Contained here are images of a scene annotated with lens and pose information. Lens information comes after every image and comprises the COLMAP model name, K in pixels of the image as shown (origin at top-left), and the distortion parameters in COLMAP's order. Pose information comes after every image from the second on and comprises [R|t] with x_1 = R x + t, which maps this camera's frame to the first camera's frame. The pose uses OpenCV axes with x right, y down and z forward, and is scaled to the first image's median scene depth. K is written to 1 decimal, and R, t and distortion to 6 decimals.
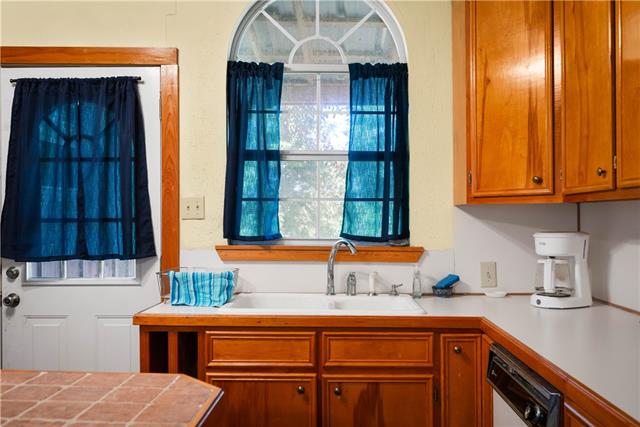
lens RADIAL K [[581.3, 0, 322.7], [0, 581.3, 216.8], [0, 0, 1]] dist [0.010661, 0.000000]
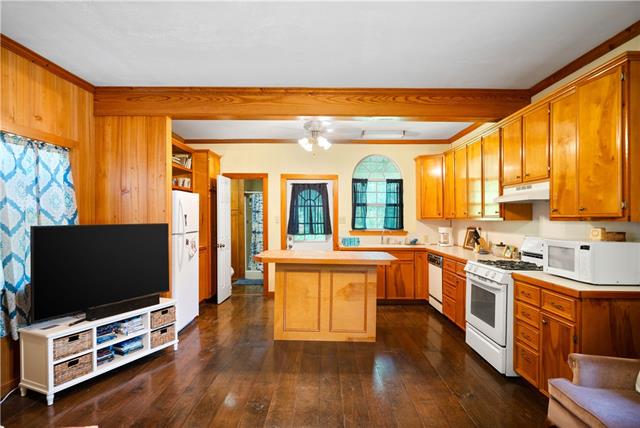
lens RADIAL K [[353.9, 0, 322.2], [0, 353.9, 216.0], [0, 0, 1]] dist [-0.004217, -0.001056]
pose [[0.999600, 0.000786, 0.028261, -0.406639], [-0.000768, 0.999999, -0.000654, -0.037363], [-0.028261, 0.000632, 0.999600, -1.139591]]
